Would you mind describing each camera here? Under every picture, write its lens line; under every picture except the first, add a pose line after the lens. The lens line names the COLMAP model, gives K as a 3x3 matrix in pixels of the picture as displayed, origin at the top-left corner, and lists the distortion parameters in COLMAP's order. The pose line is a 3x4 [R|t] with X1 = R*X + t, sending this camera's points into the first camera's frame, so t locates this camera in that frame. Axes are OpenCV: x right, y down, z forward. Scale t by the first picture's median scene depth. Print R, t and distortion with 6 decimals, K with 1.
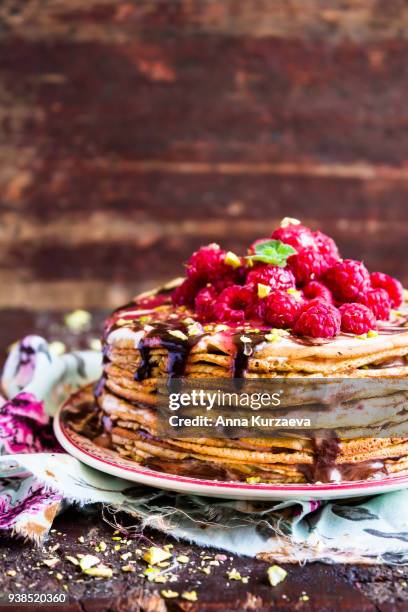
lens RADIAL K [[1521.1, 0, 205.2], [0, 1521.1, 305.6], [0, 0, 1]] dist [0.176773, 0.027530]
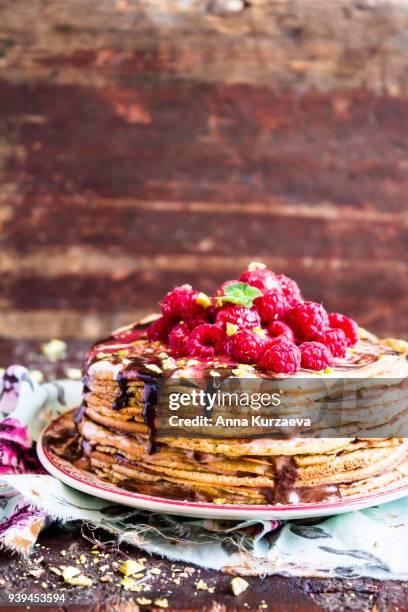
lens RADIAL K [[1631.1, 0, 203.2], [0, 1631.1, 306.7], [0, 0, 1]] dist [0.236237, -0.213731]
pose [[0.999650, 0.015679, 0.021305, -0.007659], [-0.015479, 0.999834, -0.009561, -0.014541], [-0.021452, 0.009228, 0.999727, -0.181944]]
